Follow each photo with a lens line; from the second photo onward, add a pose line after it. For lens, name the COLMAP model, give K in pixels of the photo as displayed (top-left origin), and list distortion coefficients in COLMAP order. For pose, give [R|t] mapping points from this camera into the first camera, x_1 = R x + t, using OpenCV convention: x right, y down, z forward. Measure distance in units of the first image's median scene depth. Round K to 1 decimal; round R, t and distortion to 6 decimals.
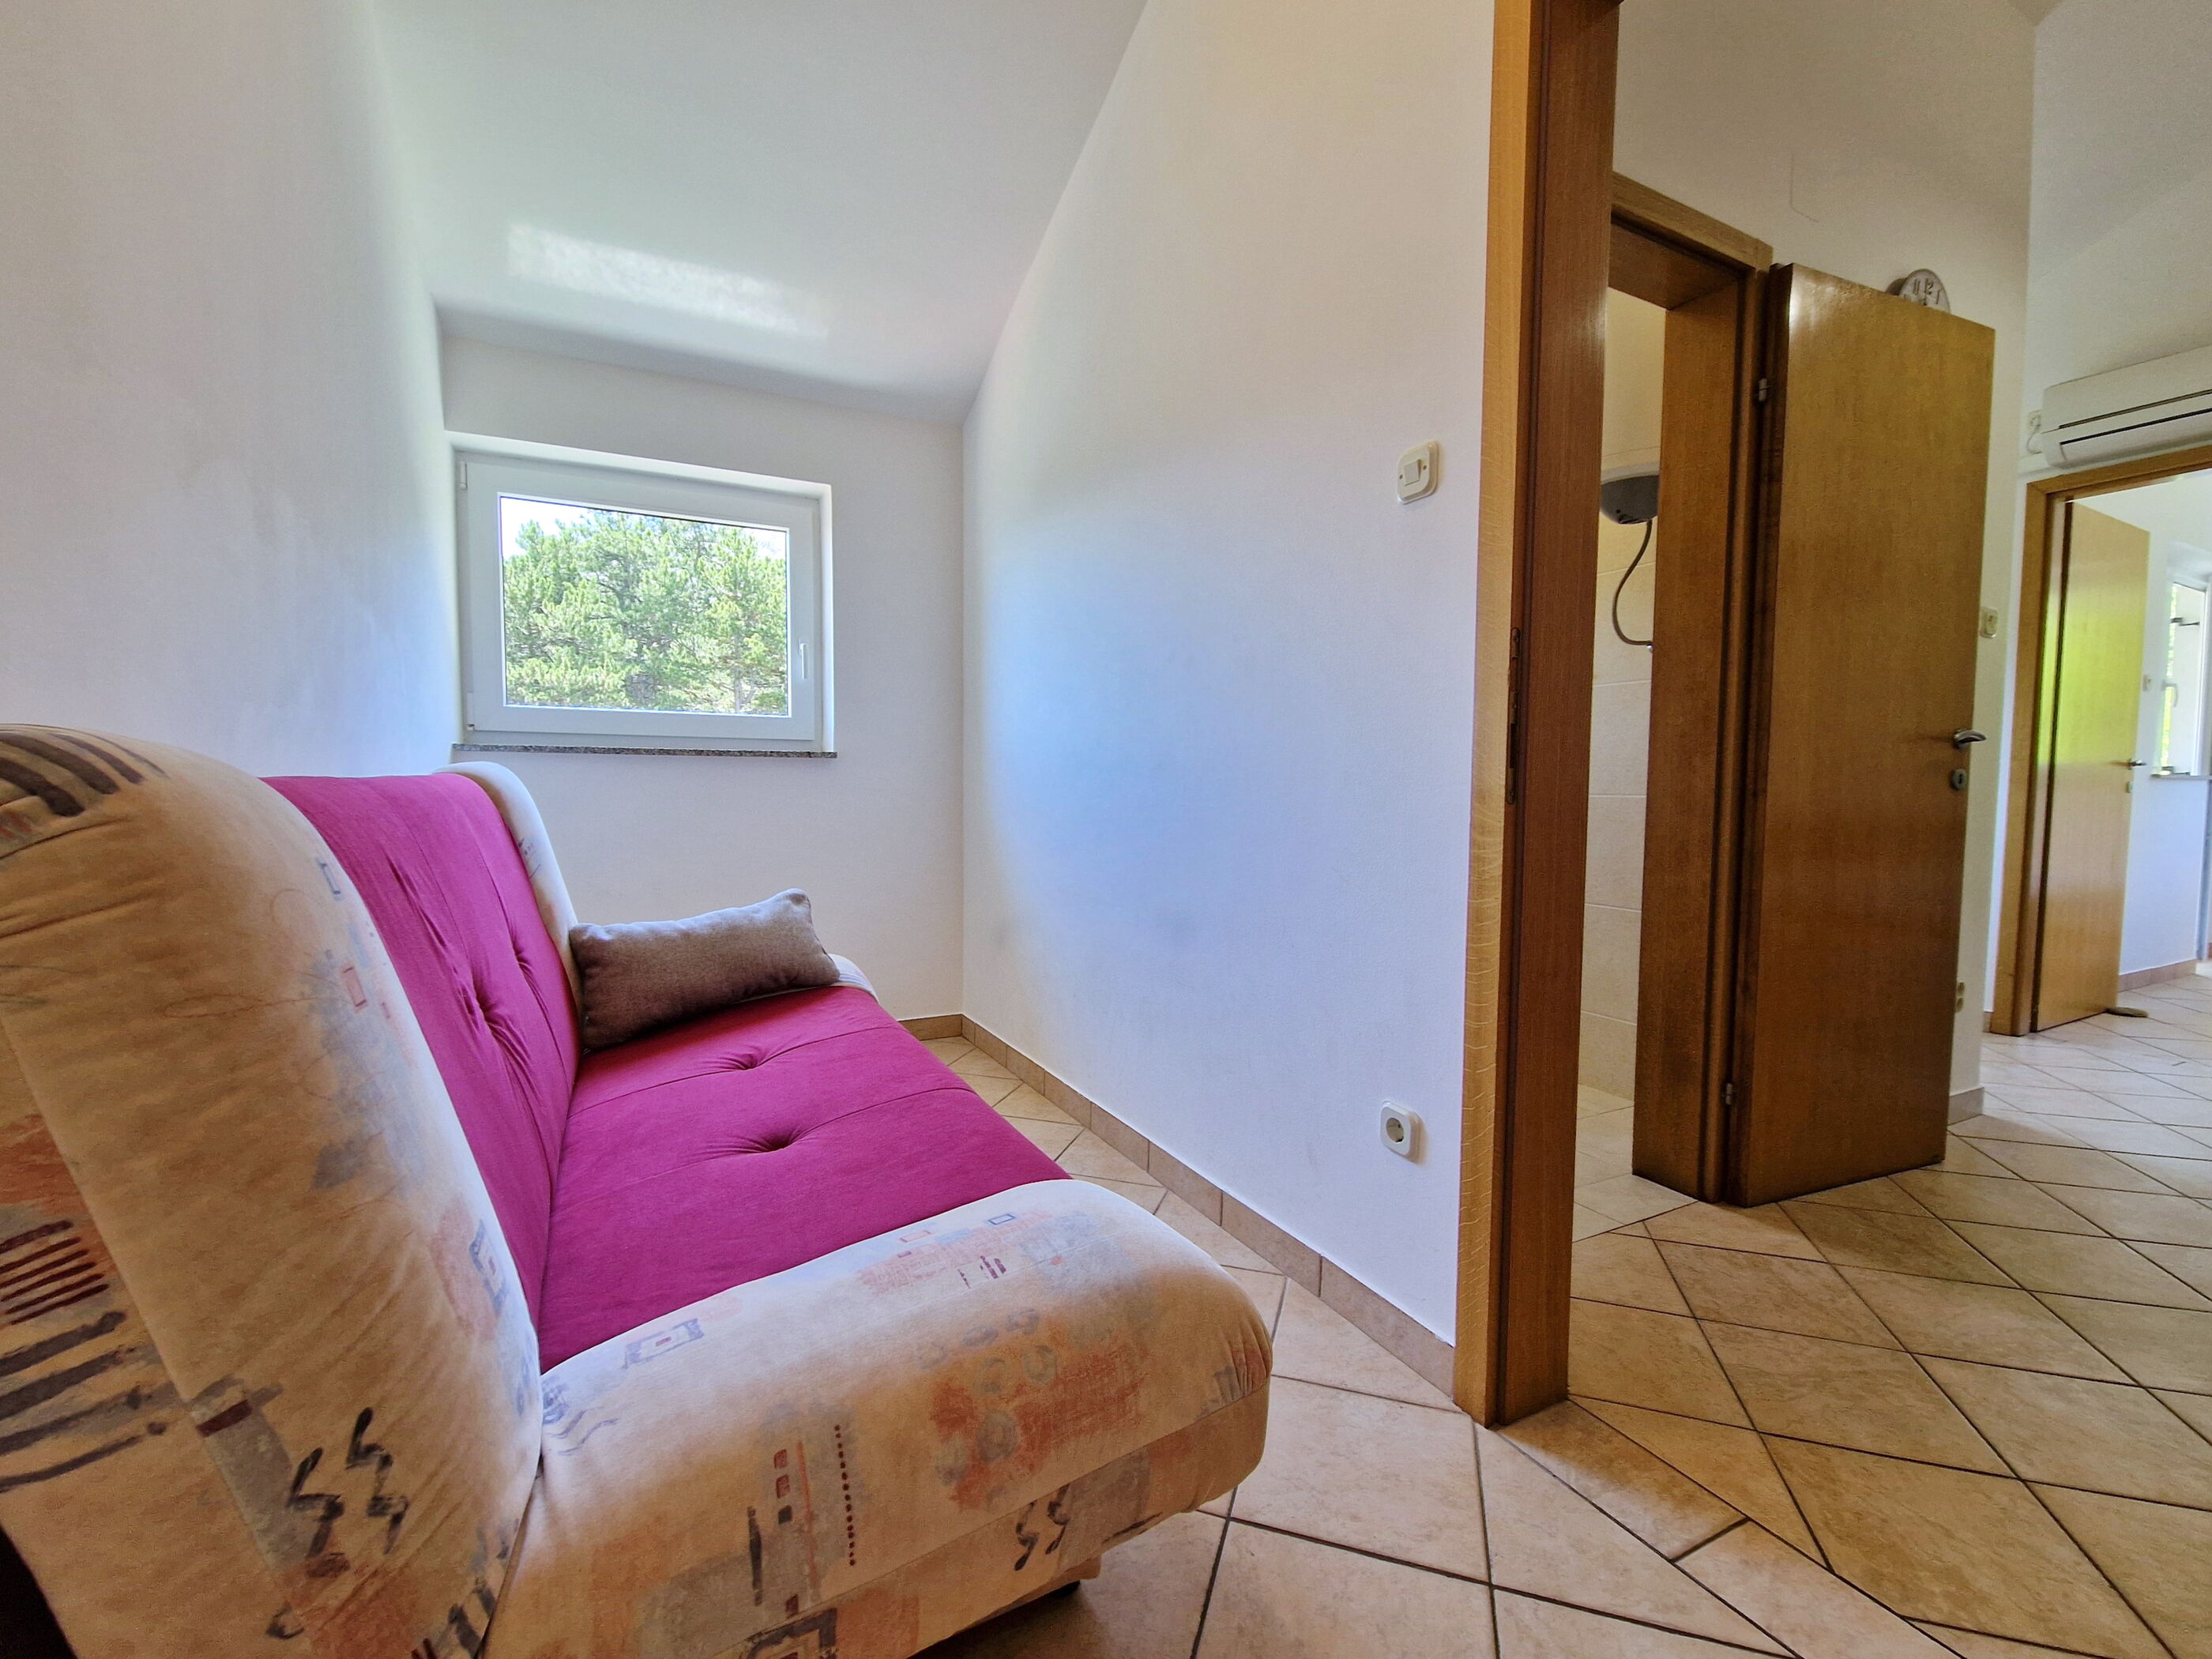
lens RADIAL K [[903.6, 0, 1097.3], [0, 903.6, 841.8], [0, 0, 1]] dist [-0.000594, -0.000854]
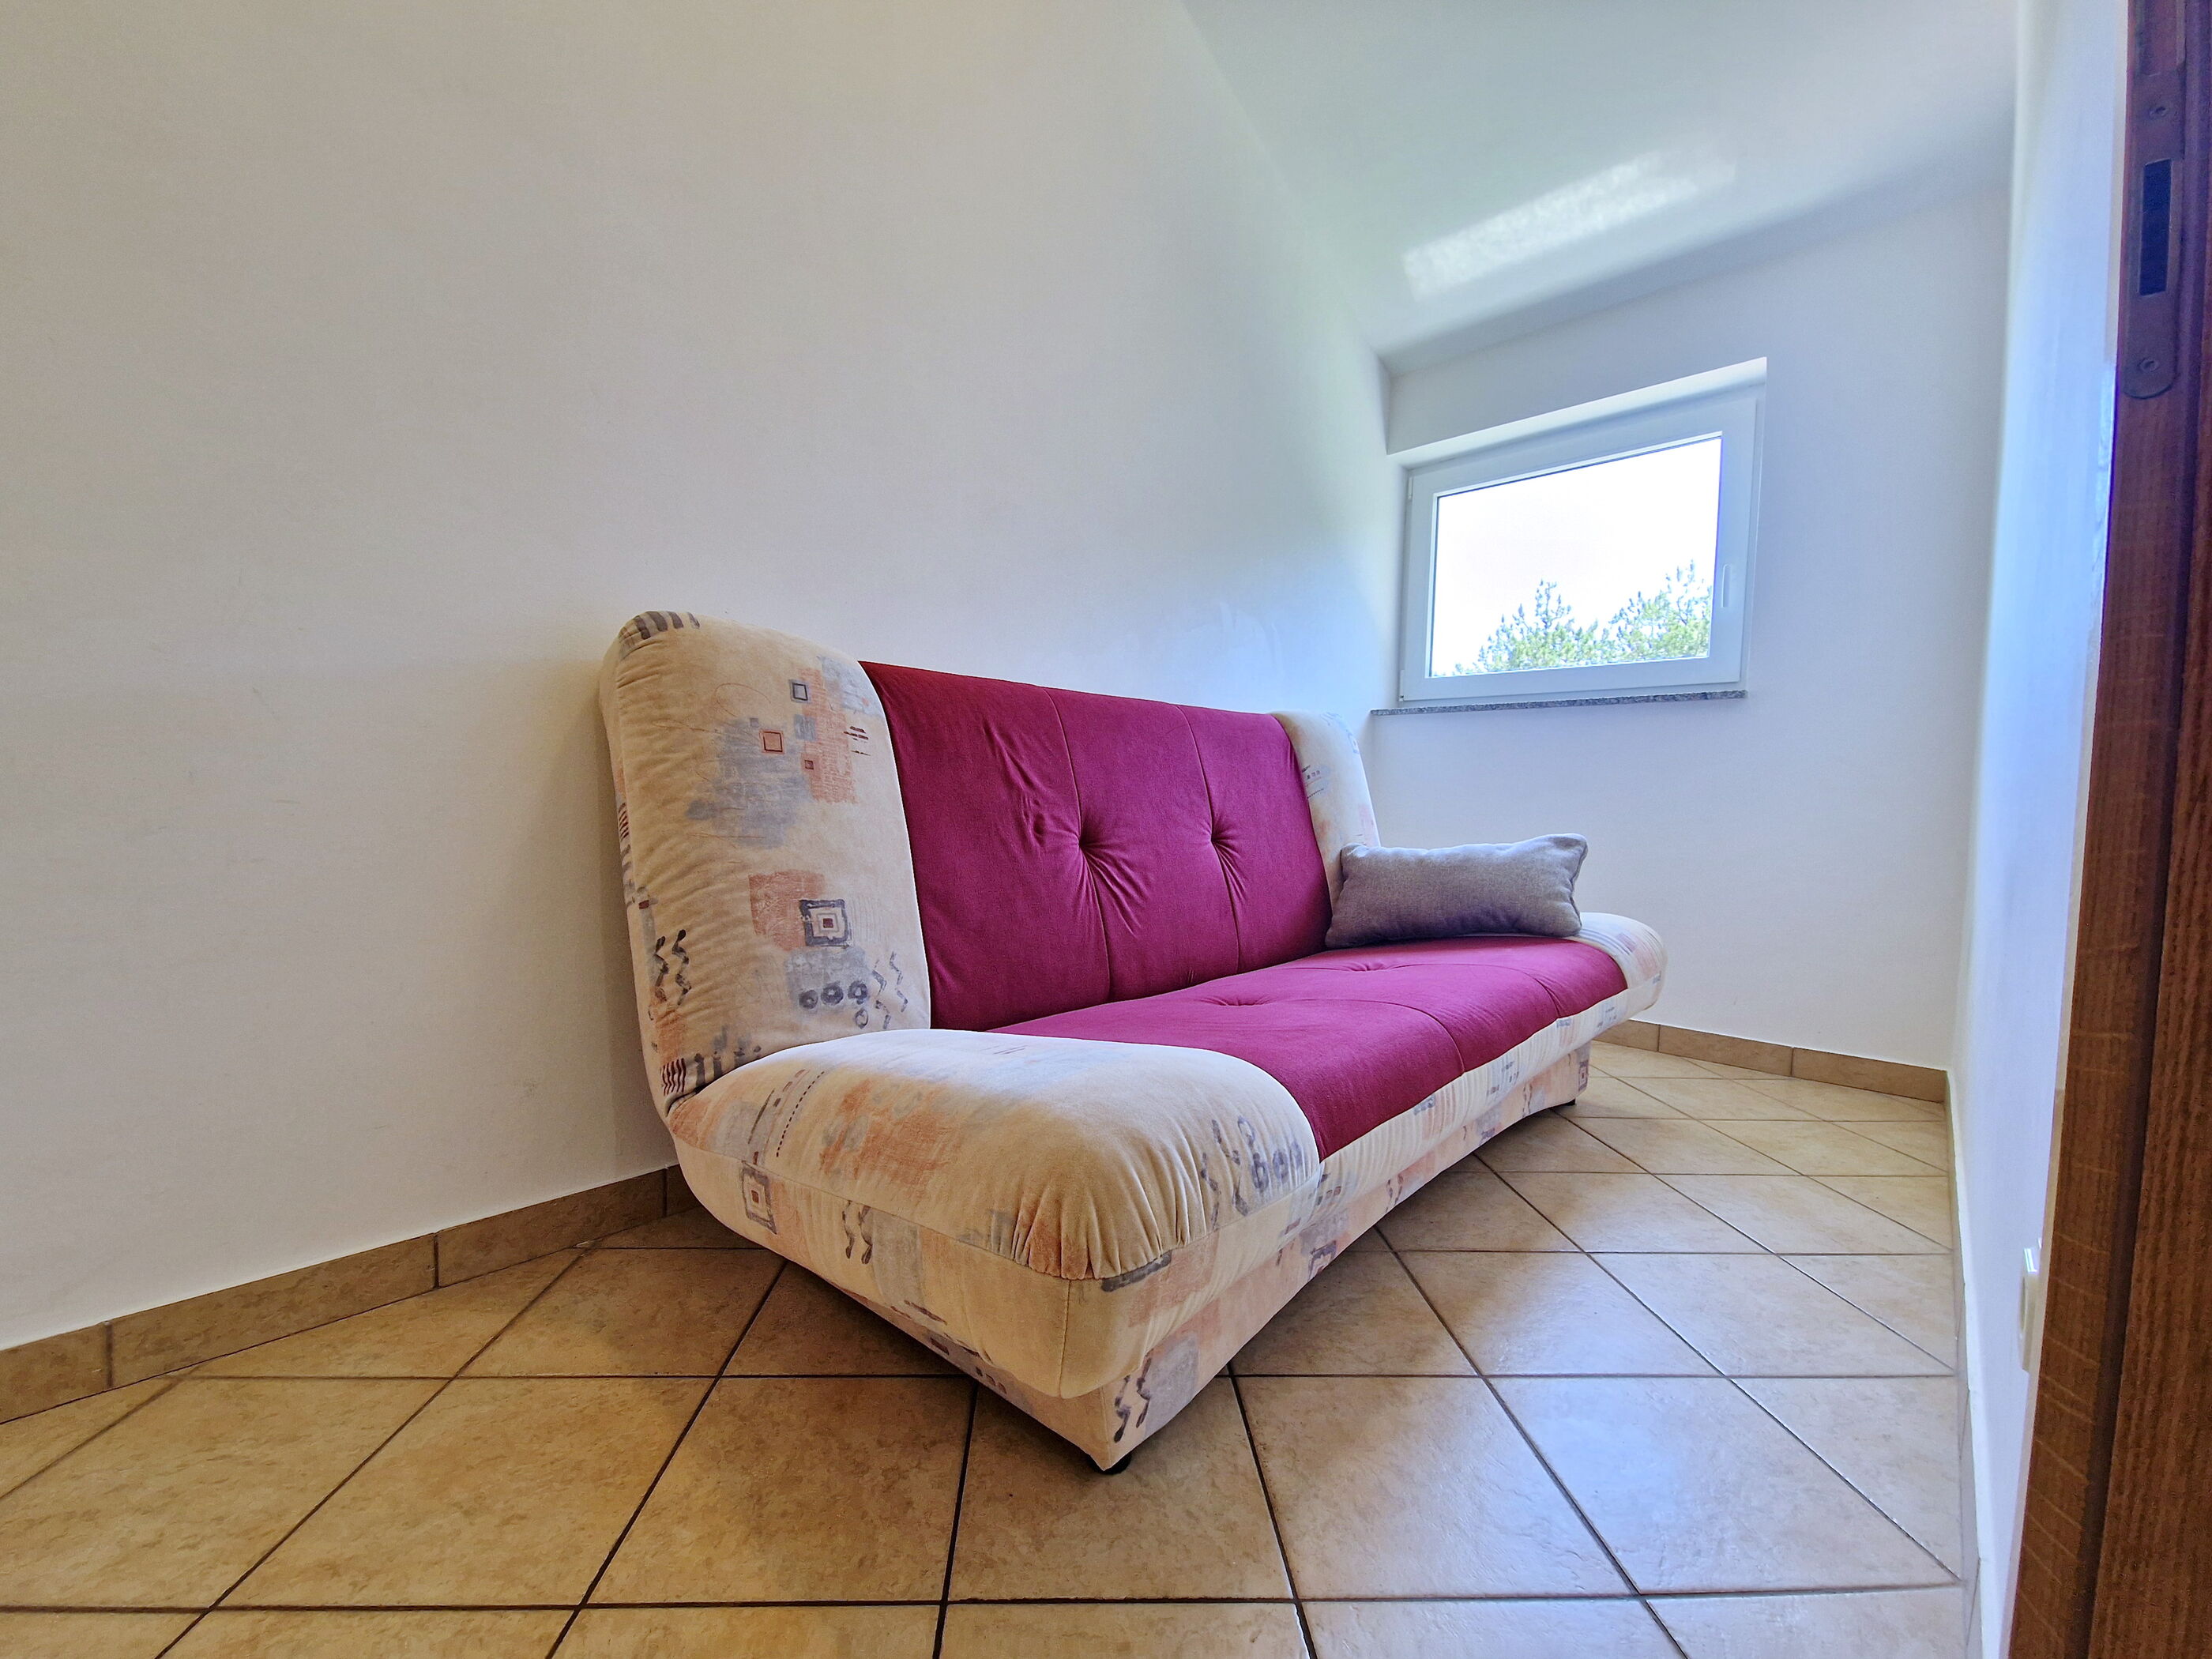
lens RADIAL K [[881.4, 0, 1105.9], [0, 881.4, 839.6], [0, 0, 1]] dist [0.000388, -0.000203]
pose [[0.371242, 0.048425, -0.927273, 0.722661], [-0.071841, 0.997144, 0.023312, 0.171101], [0.925753, 0.057962, 0.373661, 0.608141]]
